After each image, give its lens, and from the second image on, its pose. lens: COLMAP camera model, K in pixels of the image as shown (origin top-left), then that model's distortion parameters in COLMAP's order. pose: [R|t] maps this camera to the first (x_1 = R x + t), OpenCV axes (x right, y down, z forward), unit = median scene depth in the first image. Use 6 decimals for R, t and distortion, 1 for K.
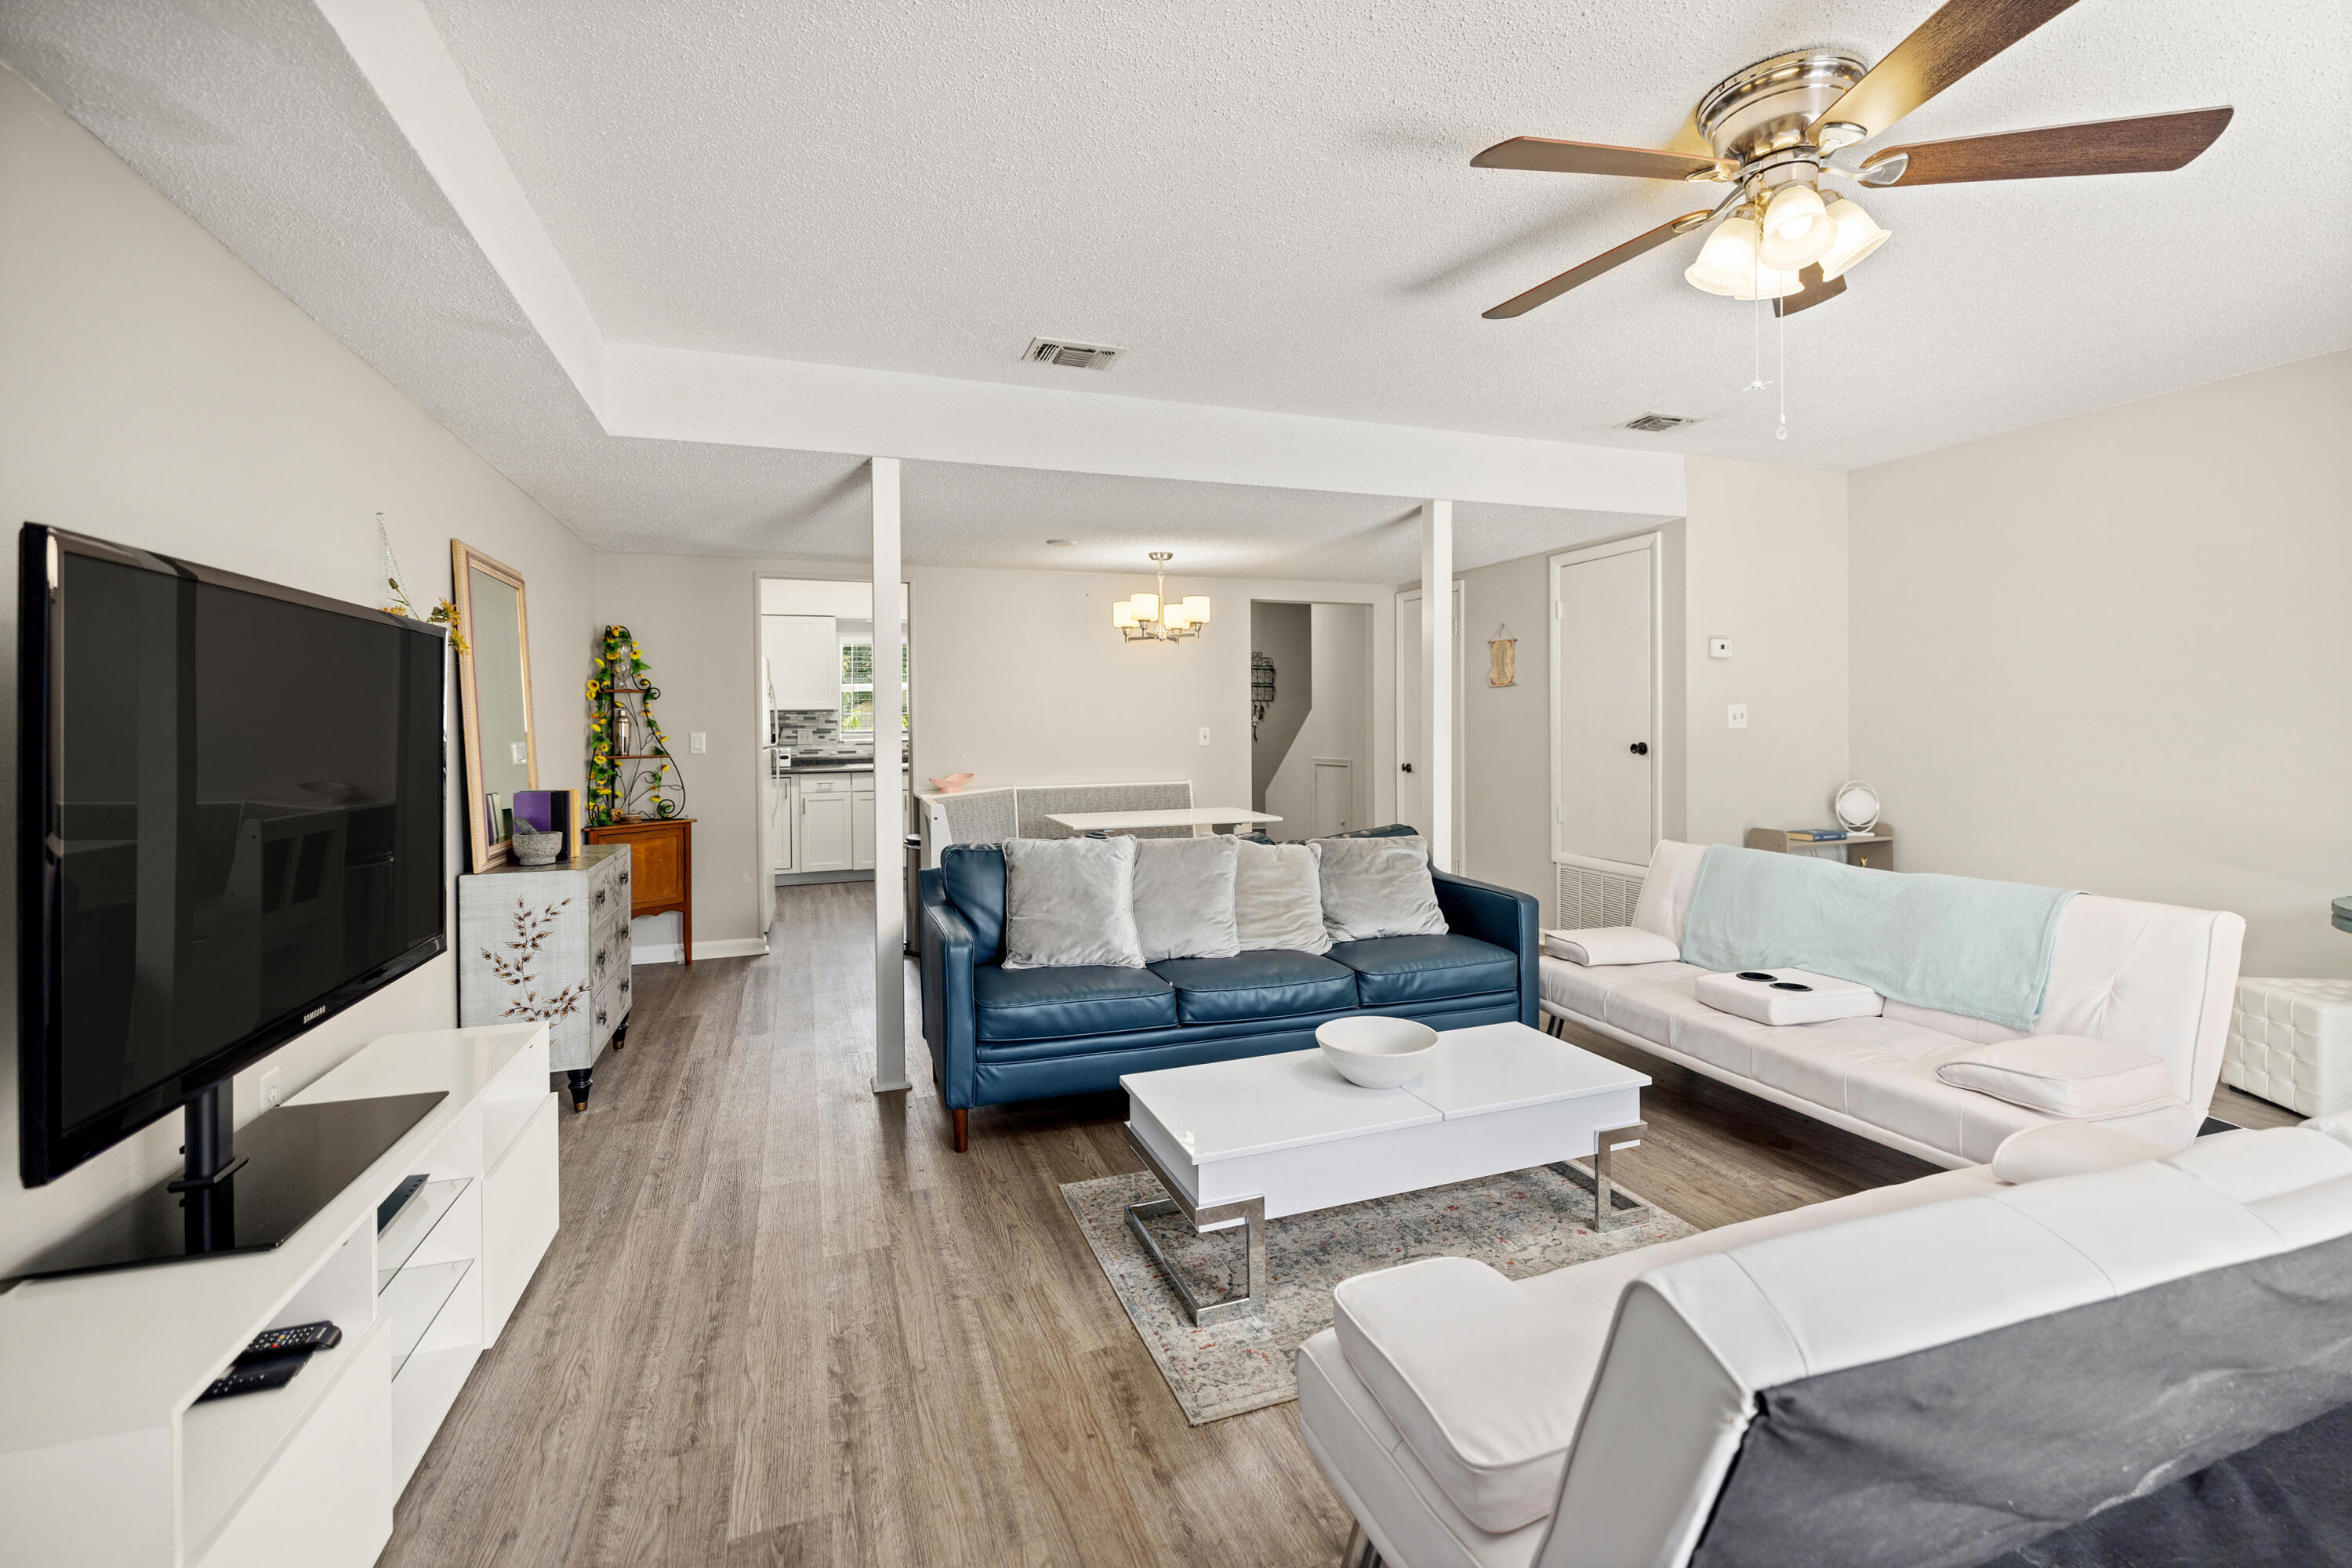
lens RADIAL K [[1010.9, 0, 1181.7], [0, 1010.9, 721.1], [0, 0, 1]] dist [-0.003742, 0.001135]
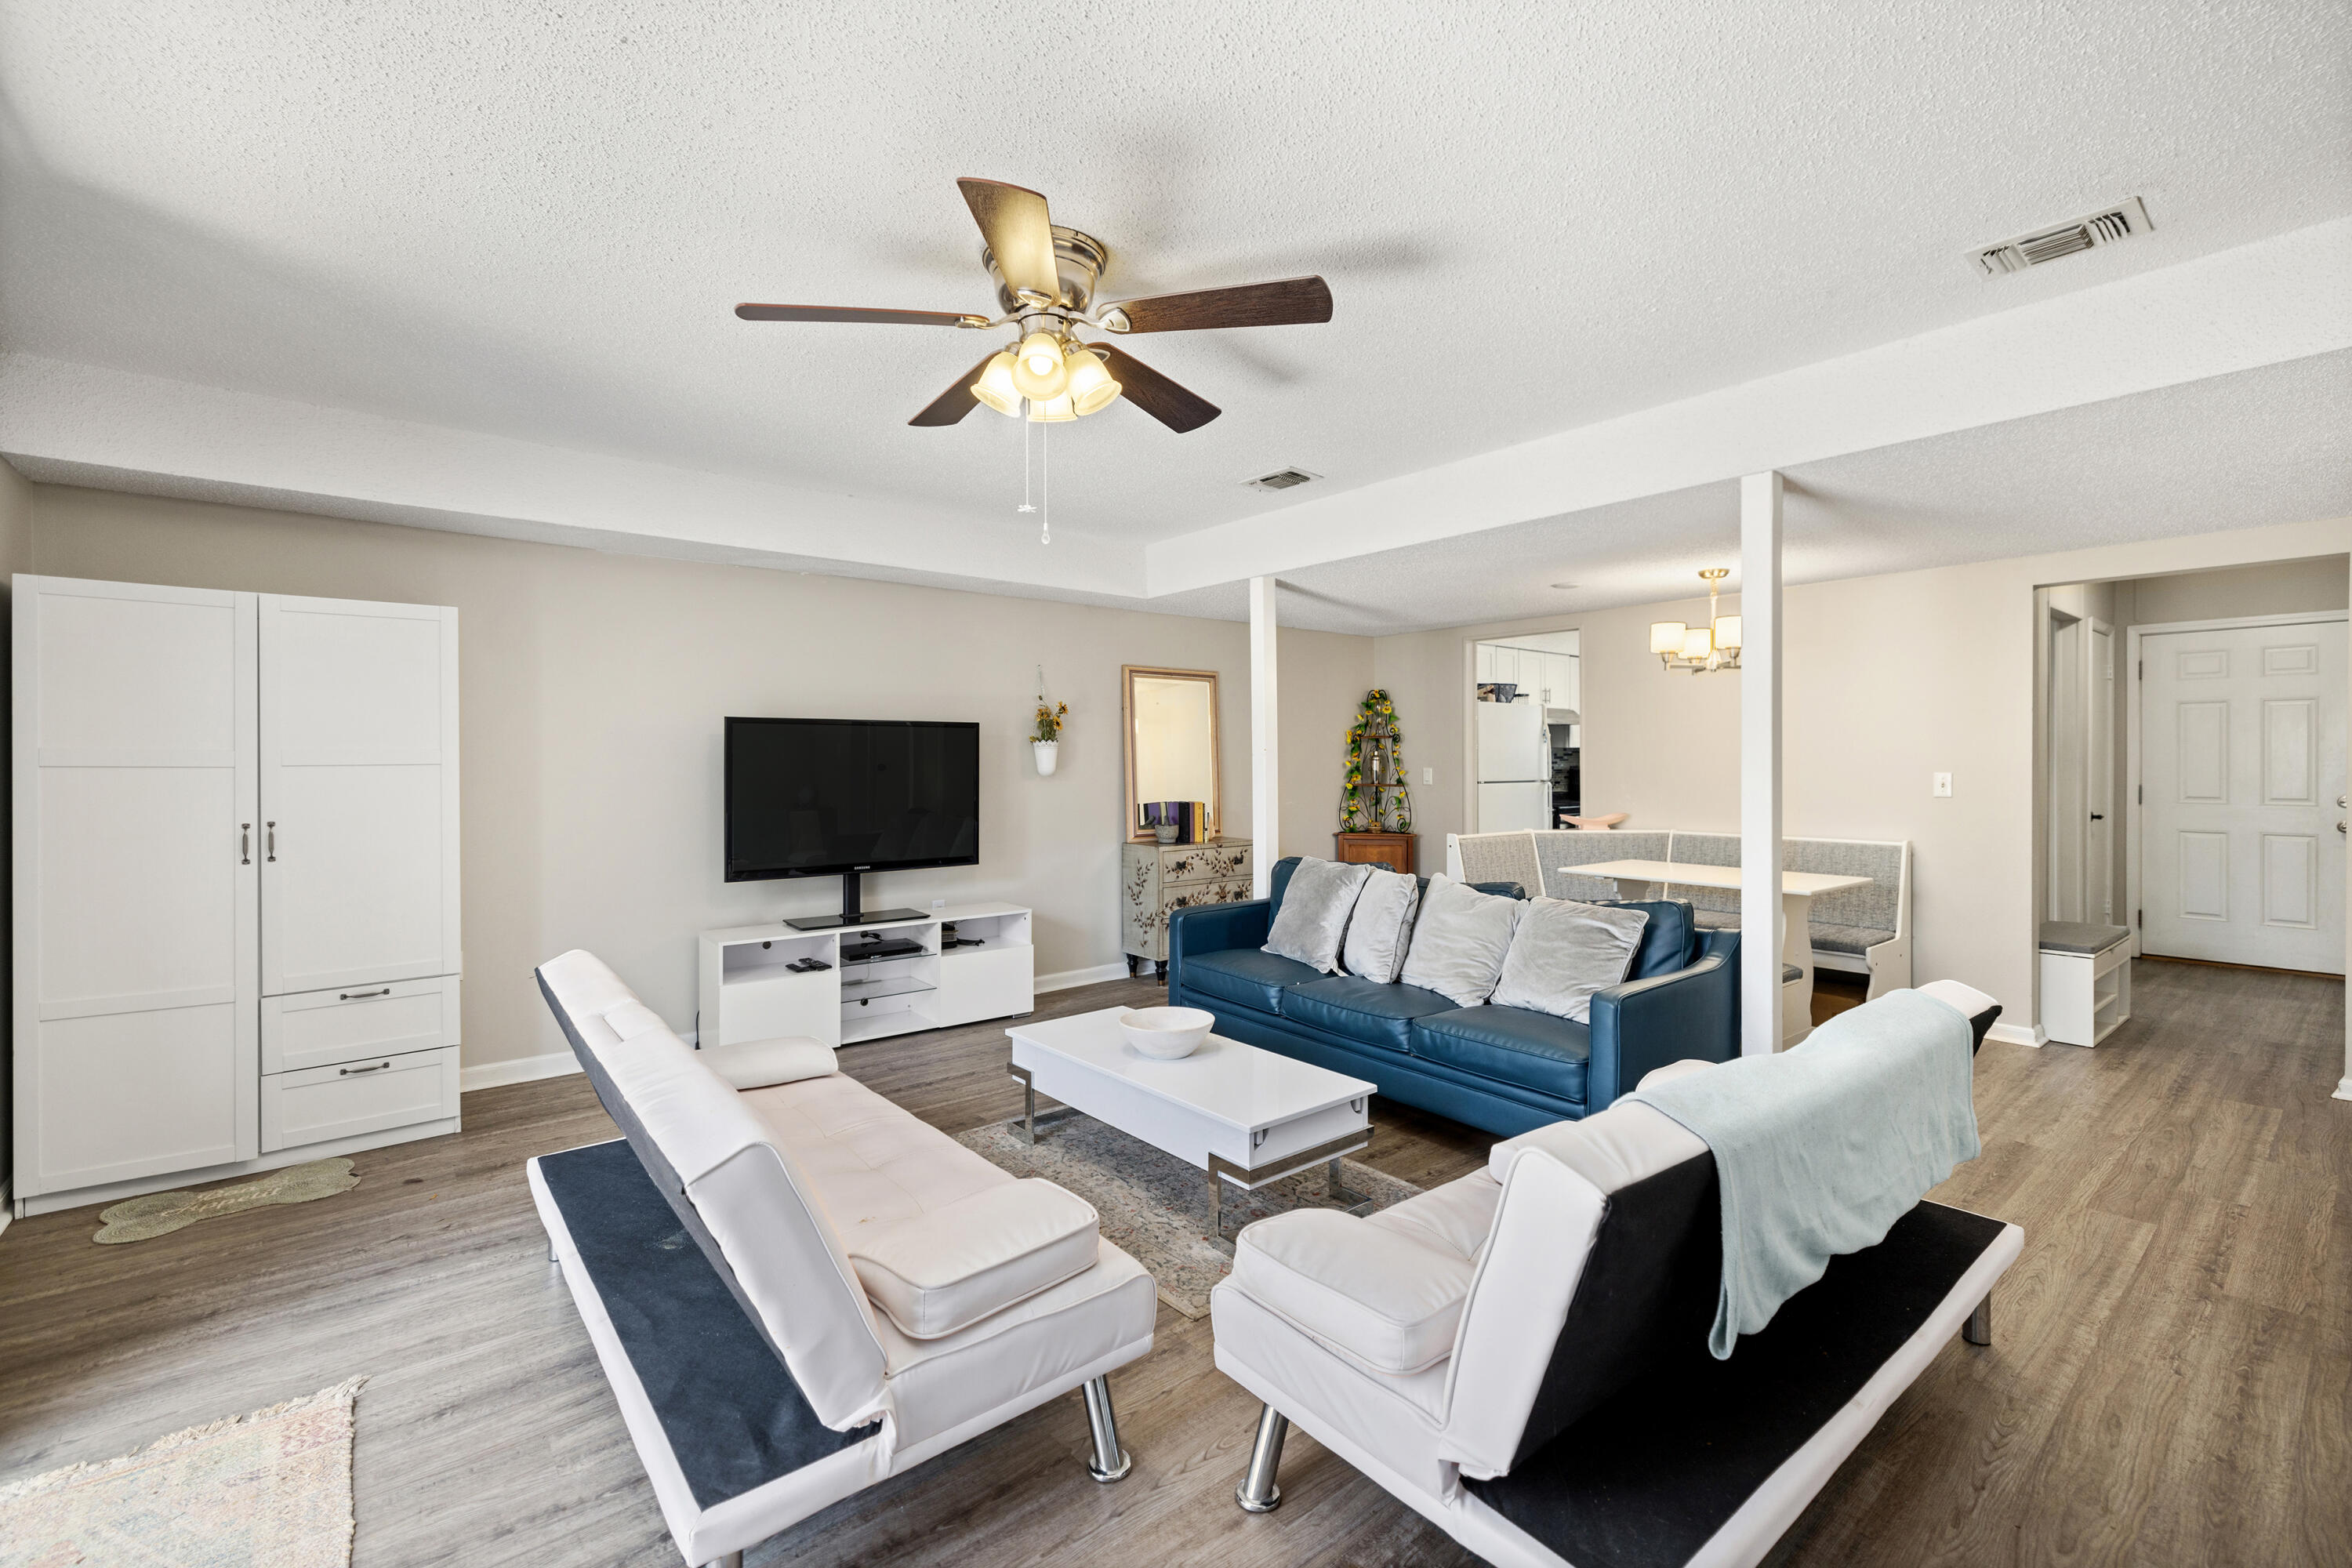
lens RADIAL K [[1010.9, 0, 1170.9], [0, 1010.9, 763.4], [0, 0, 1]] dist [-0.003742, 0.001135]
pose [[0.322550, 0.013445, -0.946457, 0.661556], [0.001671, 0.999889, 0.014773, -0.014794], [0.946551, -0.006346, 0.322492, 0.282417]]
